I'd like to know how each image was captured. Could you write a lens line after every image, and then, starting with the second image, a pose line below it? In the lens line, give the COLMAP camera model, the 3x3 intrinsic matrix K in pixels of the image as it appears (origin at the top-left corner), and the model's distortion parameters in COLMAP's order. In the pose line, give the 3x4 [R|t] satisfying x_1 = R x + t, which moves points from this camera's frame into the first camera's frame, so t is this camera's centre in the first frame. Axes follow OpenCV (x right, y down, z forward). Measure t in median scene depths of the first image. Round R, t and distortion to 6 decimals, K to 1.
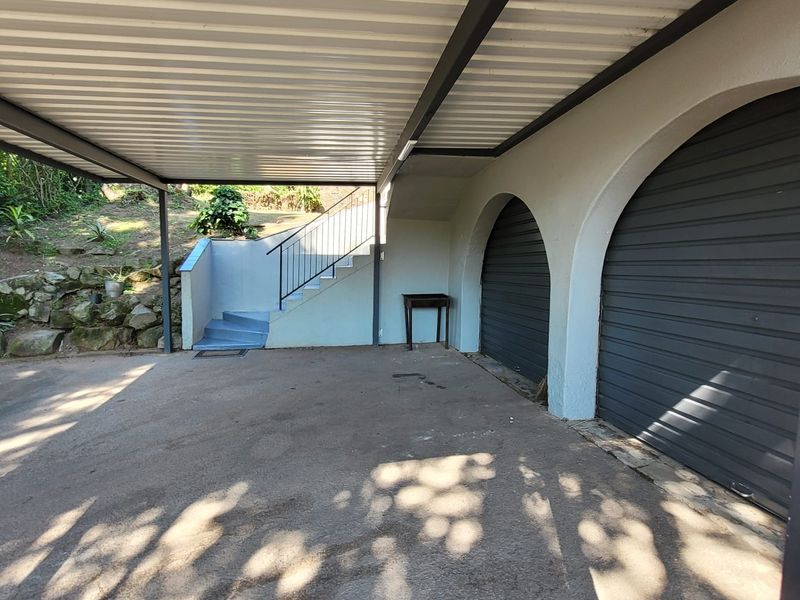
lens RADIAL K [[425.4, 0, 400.0], [0, 425.4, 300.0], [0, 0, 1]] dist [-0.001329, -0.000085]
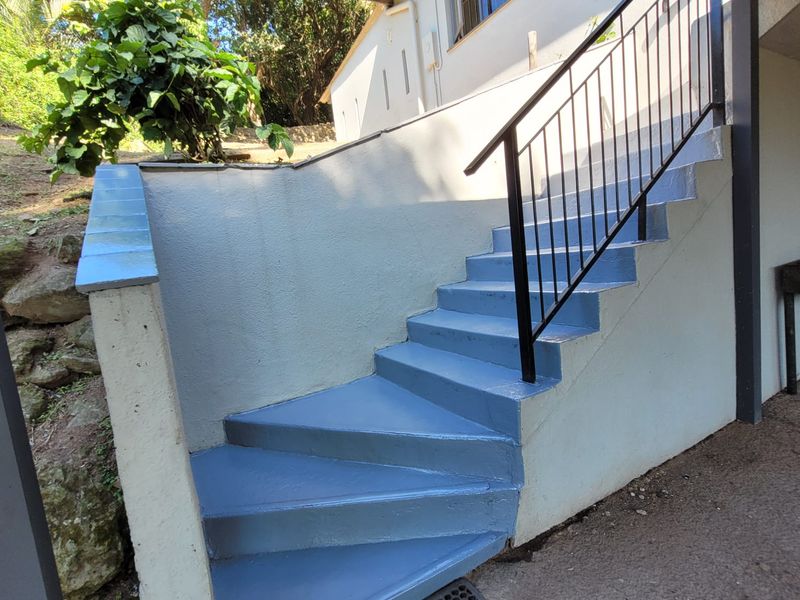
lens RADIAL K [[425.4, 0, 400.0], [0, 425.4, 300.0], [0, 0, 1]] dist [-0.001329, -0.000085]
pose [[0.933638, -0.156987, 0.321986, -0.430072], [0.153029, 0.987501, 0.037739, -0.050435], [-0.323886, 0.014039, 0.945992, 0.766023]]
